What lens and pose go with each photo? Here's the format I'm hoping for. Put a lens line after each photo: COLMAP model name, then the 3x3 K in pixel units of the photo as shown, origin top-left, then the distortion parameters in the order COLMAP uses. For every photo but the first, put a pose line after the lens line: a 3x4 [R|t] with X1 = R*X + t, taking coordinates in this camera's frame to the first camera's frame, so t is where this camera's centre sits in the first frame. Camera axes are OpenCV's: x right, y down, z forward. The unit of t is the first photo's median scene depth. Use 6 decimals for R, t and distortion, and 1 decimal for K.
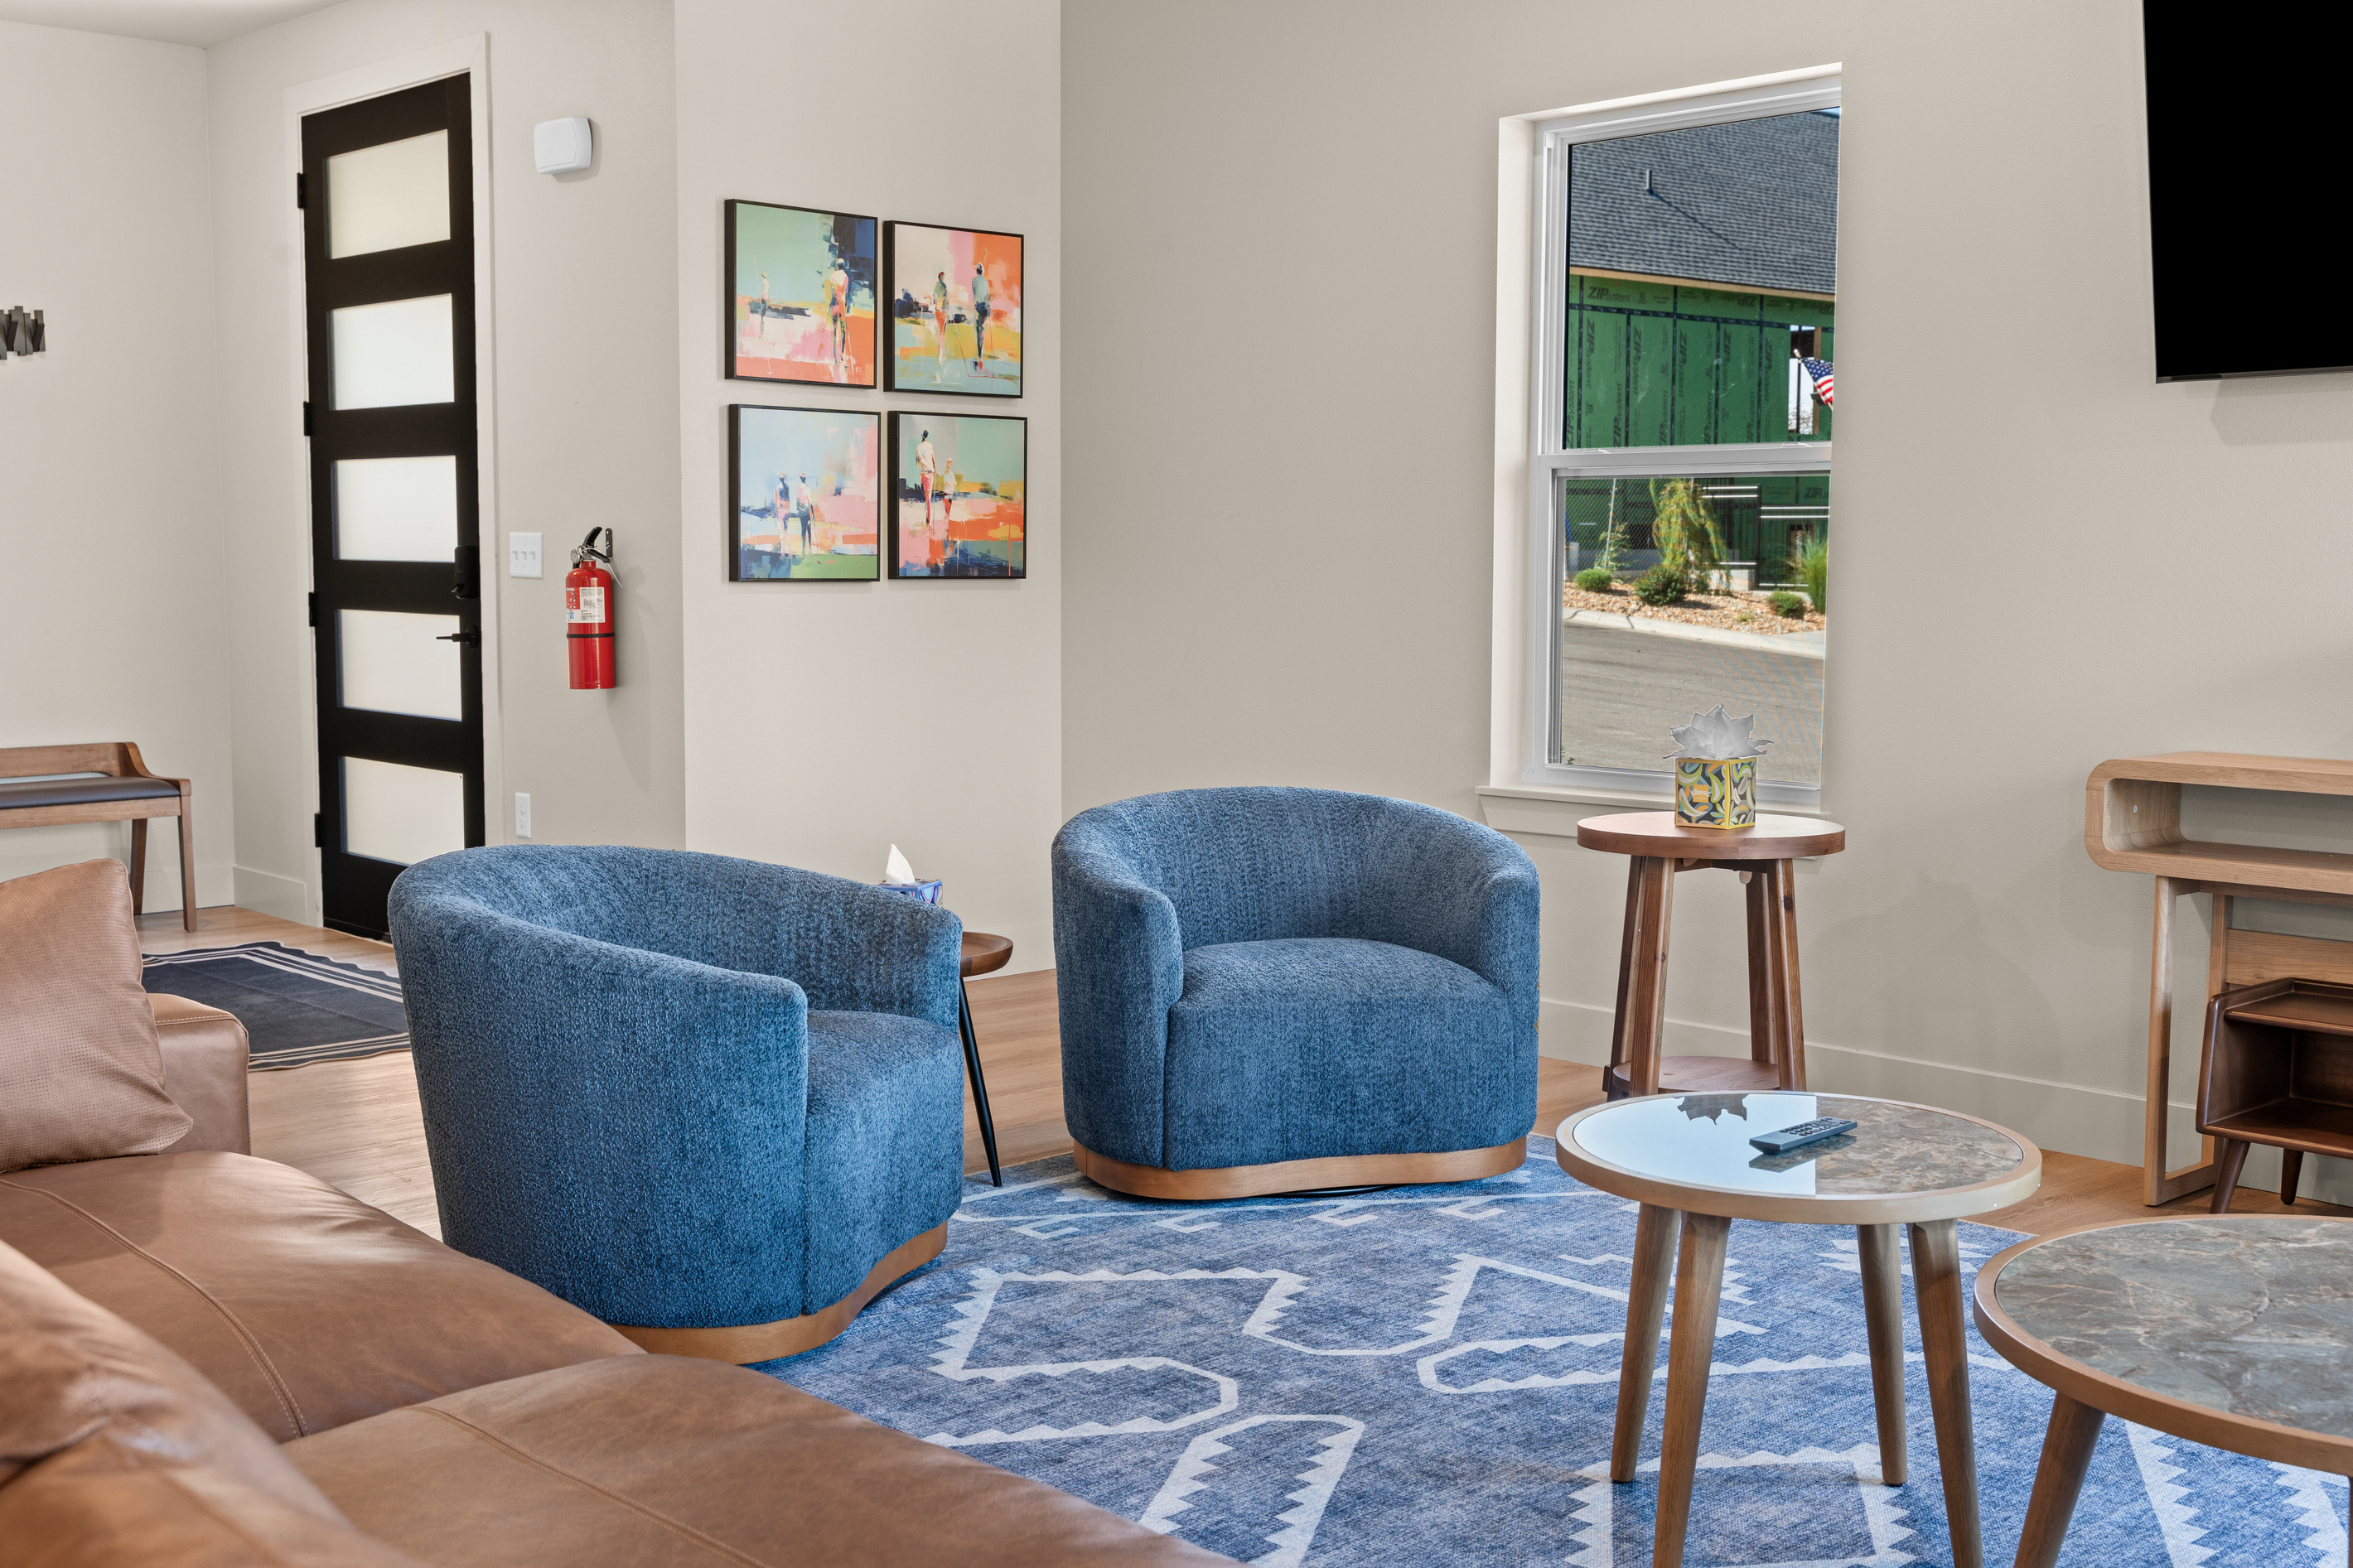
lens RADIAL K [[2574.4, 0, 1168.8], [0, 2574.4, 779.3], [0, 0, 1]] dist [0.002549, 0.000000]
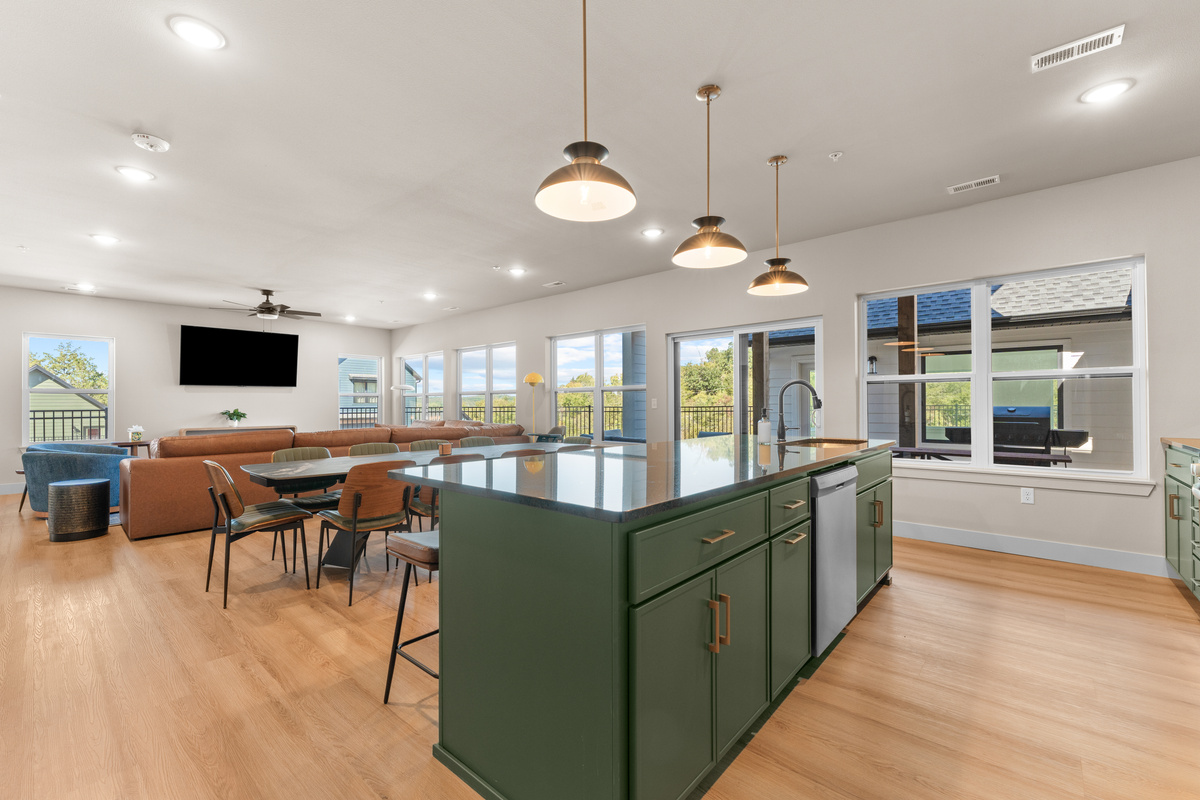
lens RADIAL K [[506.7, 0, 597.4], [0, 506.7, 401.8], [0, 0, 1]] dist [-0.004102, 0.000013]
pose [[-0.093899, 0.007732, 0.995552, -1.433100], [0.096706, 0.995312, 0.001392, 0.033913], [-0.990874, 0.096407, -0.094207, -0.215237]]
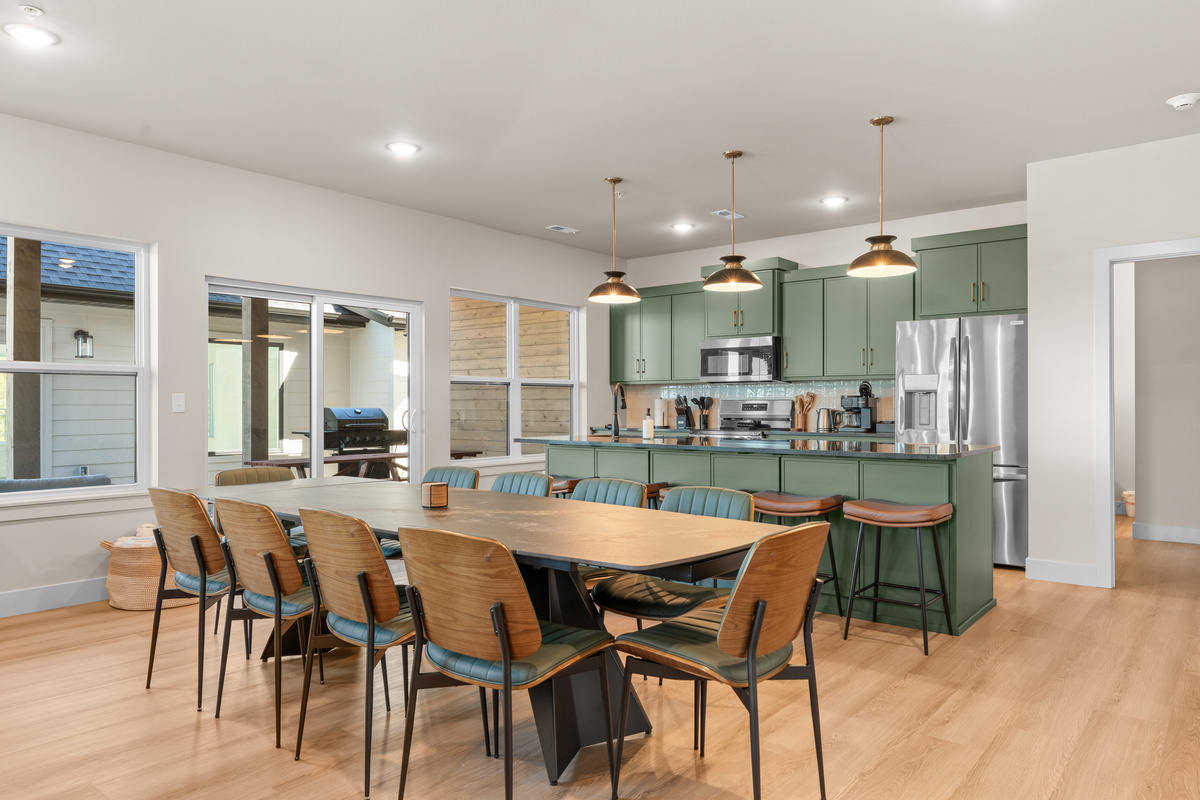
lens RADIAL K [[786.4, 0, 590.6], [0, 786.4, 404.9], [0, 0, 1]] dist [0.000525, -0.009475]
pose [[-0.991551, 0.002022, -0.129701, -0.562657], [-0.010141, 0.995610, 0.093047, -0.047977], [0.129320, 0.093577, -0.987178, 0.647565]]
